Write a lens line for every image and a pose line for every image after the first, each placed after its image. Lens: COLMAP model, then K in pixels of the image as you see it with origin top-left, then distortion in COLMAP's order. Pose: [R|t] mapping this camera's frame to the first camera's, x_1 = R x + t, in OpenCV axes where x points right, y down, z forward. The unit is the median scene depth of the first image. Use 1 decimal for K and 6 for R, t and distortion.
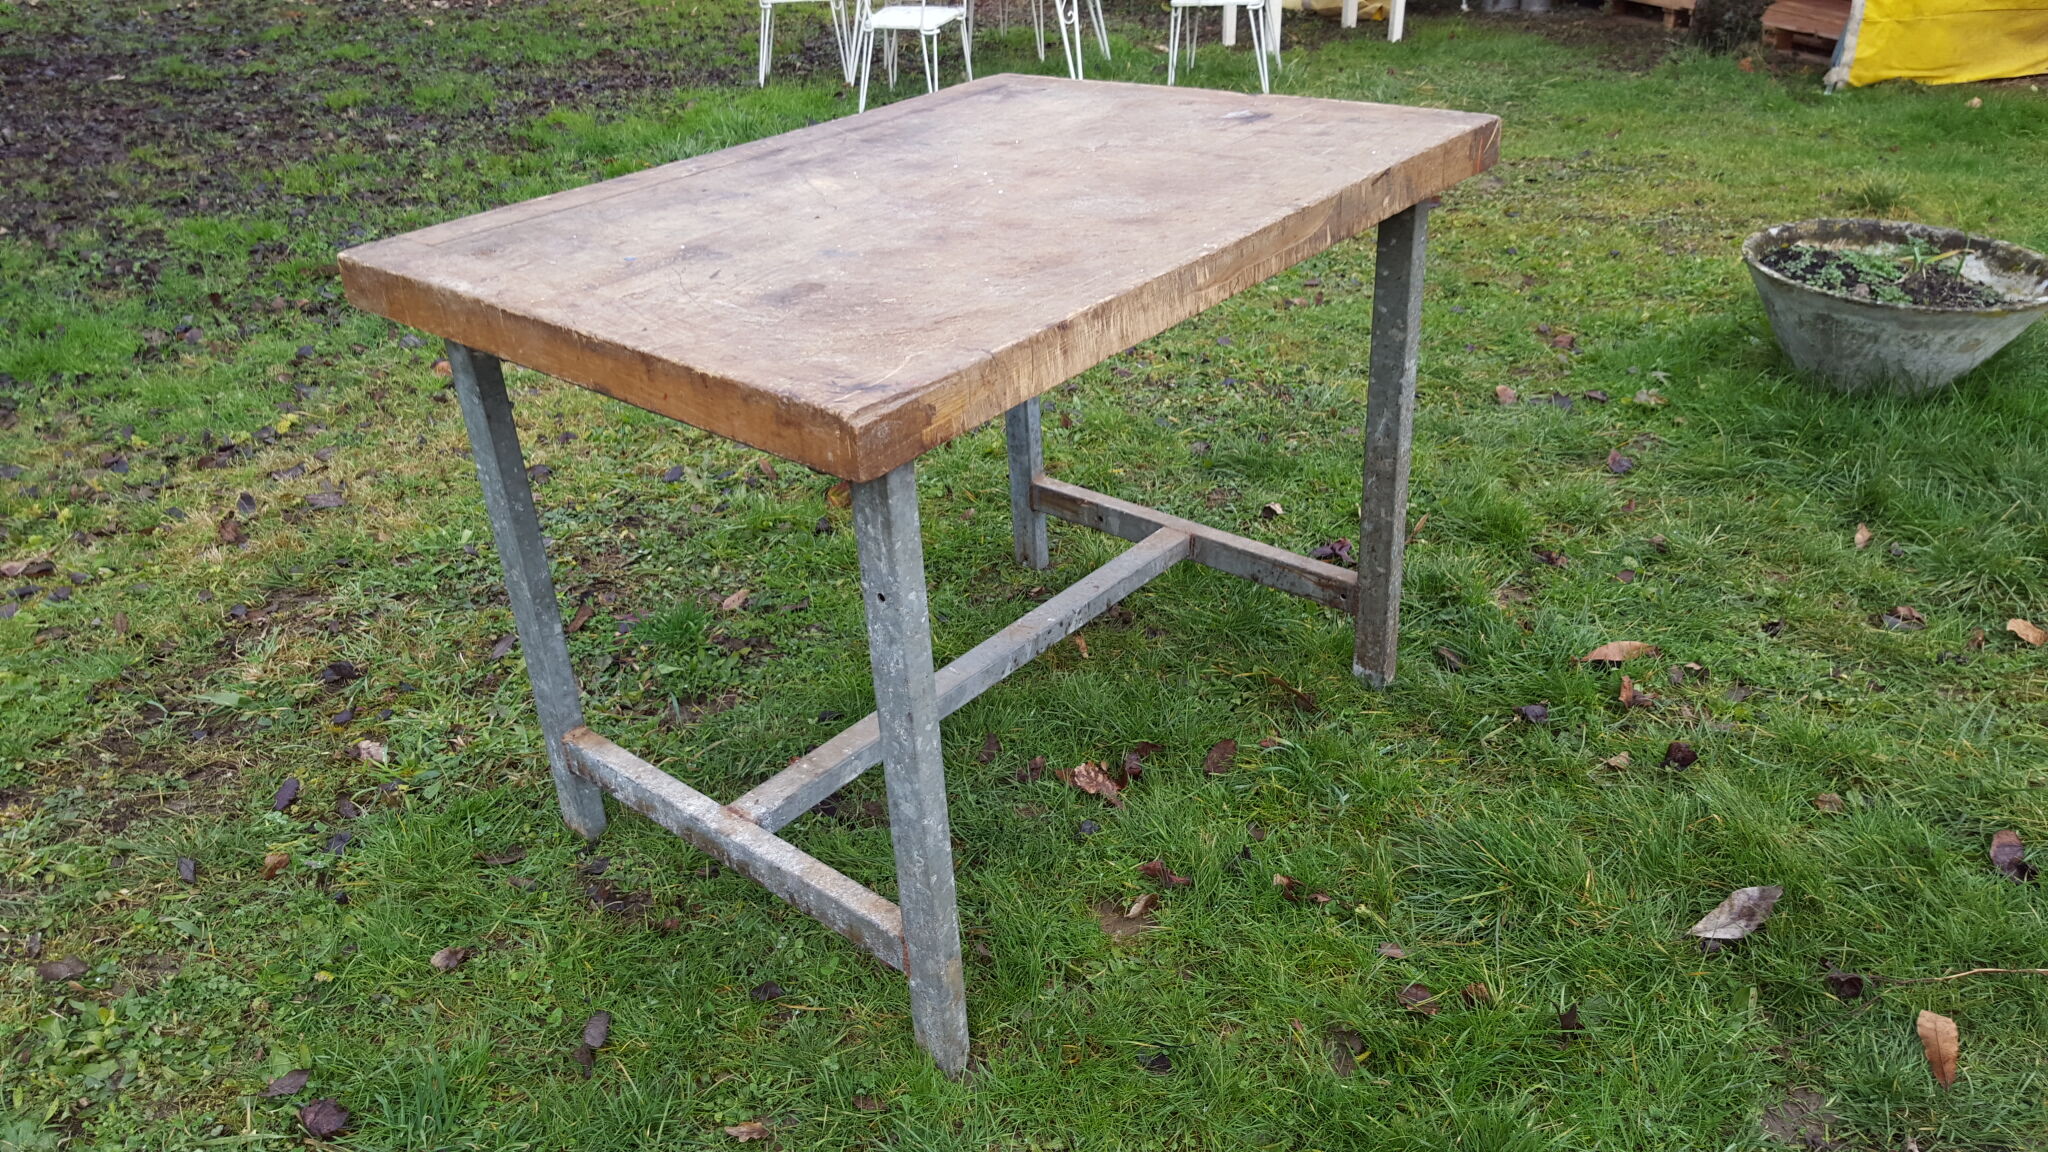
lens RADIAL K [[1517.2, 0, 1027.8], [0, 1517.2, 552.4], [0, 0, 1]] dist [0.098945, -0.156328]
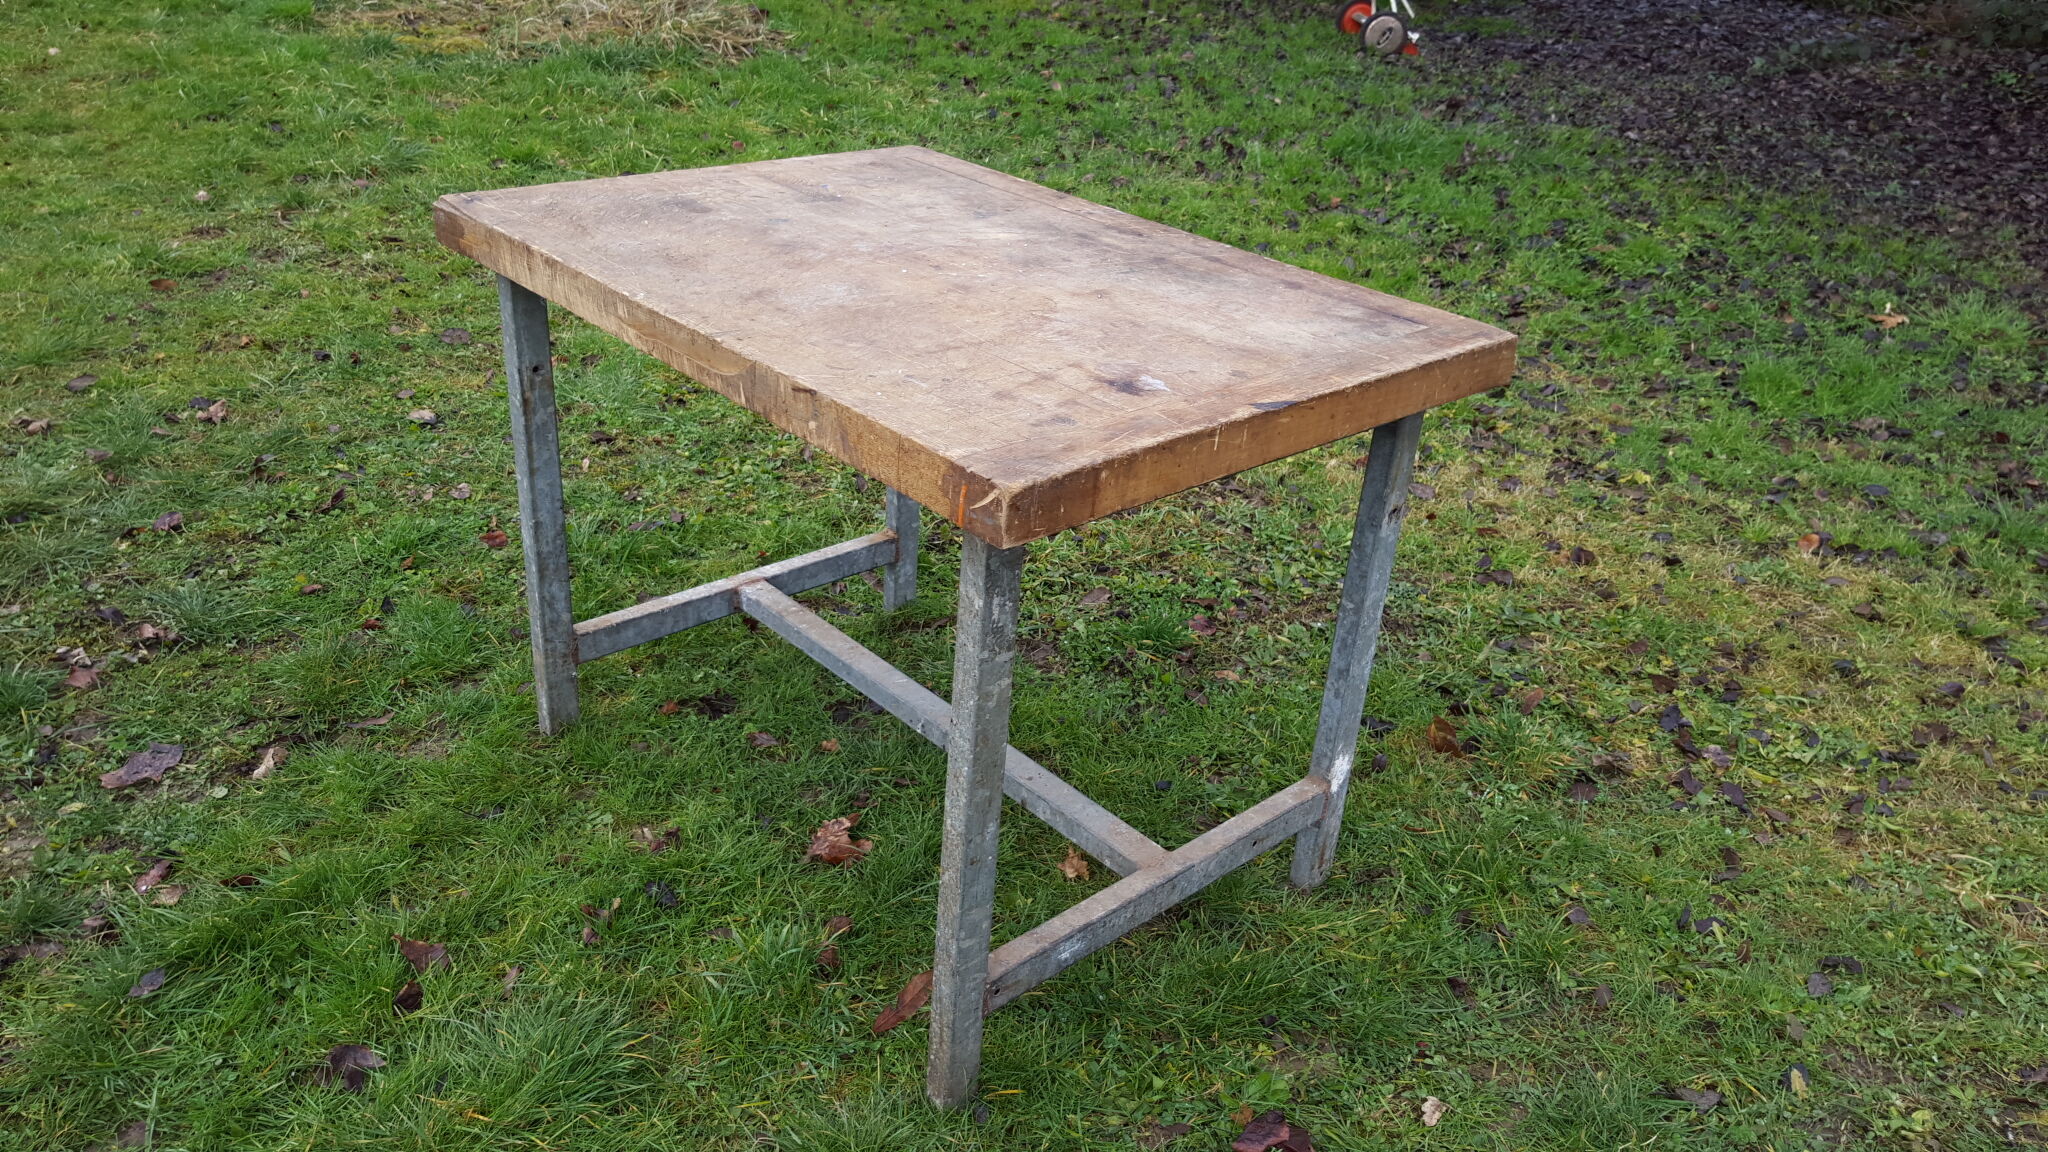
lens RADIAL K [[1540.8, 0, 1017.5], [0, 1540.8, 563.1], [0, 0, 1]] dist [0.135886, -0.227497]
pose [[-0.122590, 0.488481, -0.863920, 0.603271], [-0.520255, 0.709667, 0.475087, -0.386617], [0.845167, 0.507699, 0.167137, 0.589202]]
